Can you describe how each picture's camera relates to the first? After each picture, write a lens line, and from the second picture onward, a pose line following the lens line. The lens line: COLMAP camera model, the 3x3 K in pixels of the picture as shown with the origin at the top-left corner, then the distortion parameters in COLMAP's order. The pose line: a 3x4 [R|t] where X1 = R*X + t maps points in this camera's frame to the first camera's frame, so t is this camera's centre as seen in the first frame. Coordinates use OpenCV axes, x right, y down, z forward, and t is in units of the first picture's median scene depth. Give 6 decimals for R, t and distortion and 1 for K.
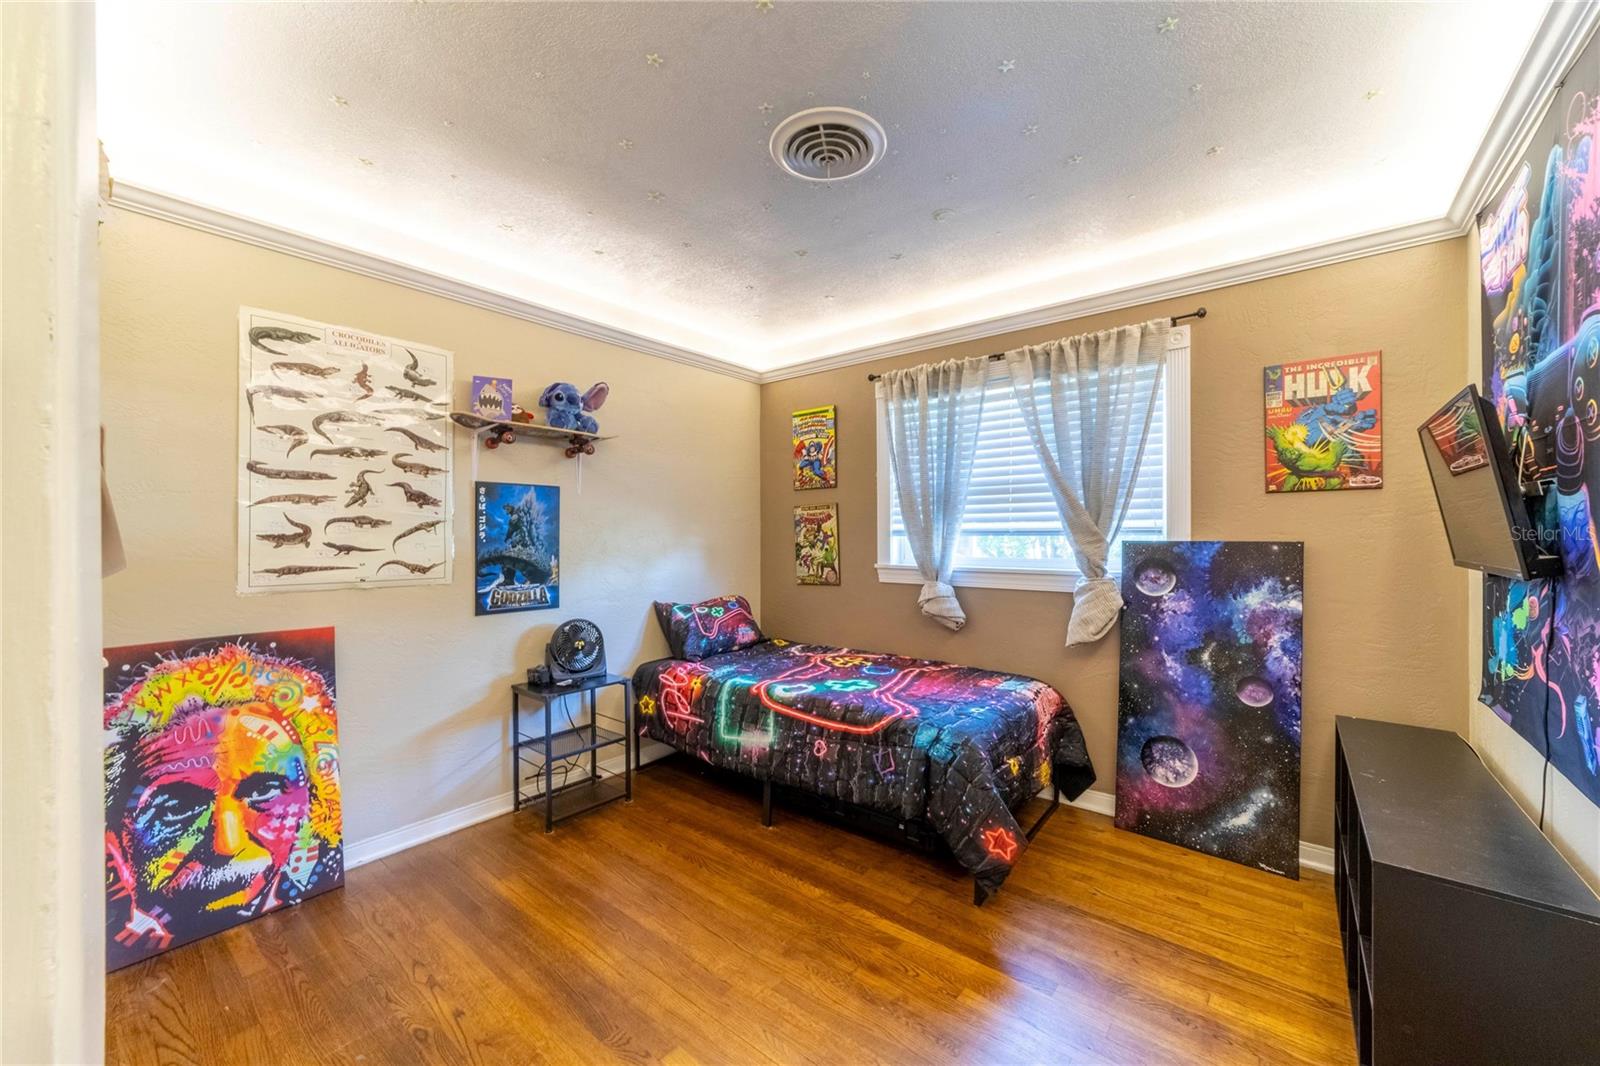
lens RADIAL K [[614.2, 0, 794.9], [0, 614.2, 534.4], [0, 0, 1]] dist [-0.021582, 0.008252]
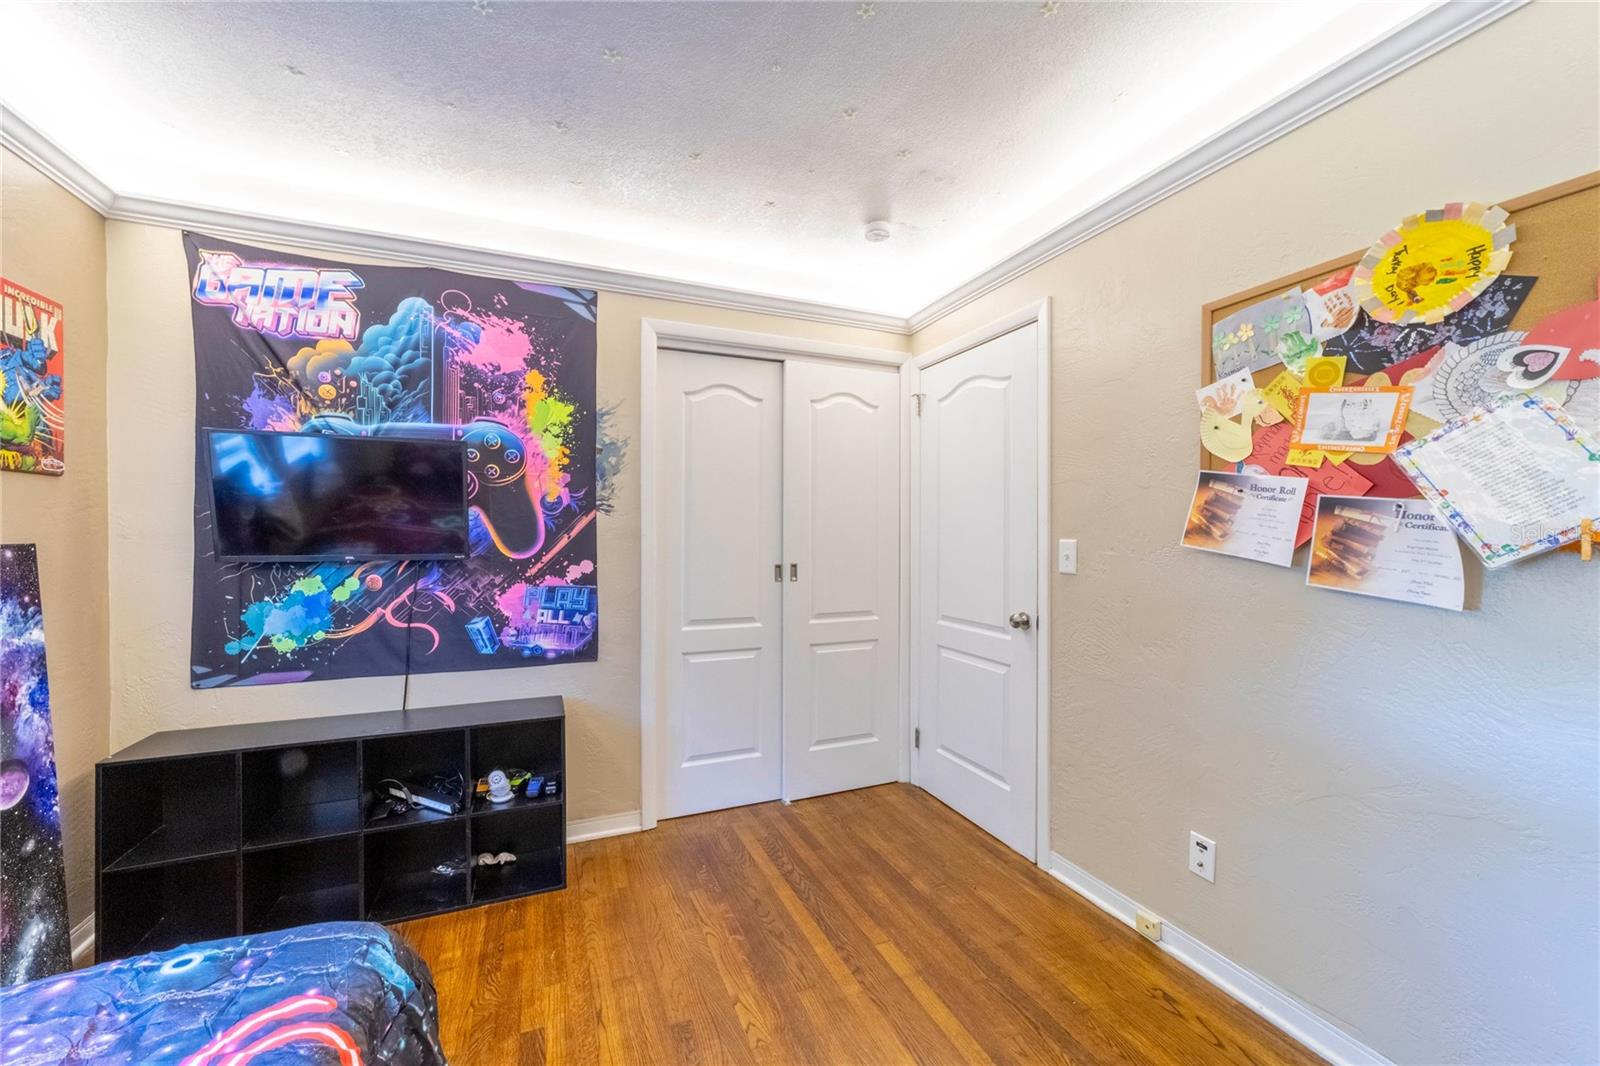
lens RADIAL K [[614.2, 0, 794.9], [0, 614.2, 534.4], [0, 0, 1]] dist [-0.021582, 0.008252]
pose [[-0.877357, -0.000108, 0.479837, -0.261853], [0.002157, 0.999989, 0.004169, 0.000059], [-0.479833, 0.004693, -0.877348, 1.186446]]
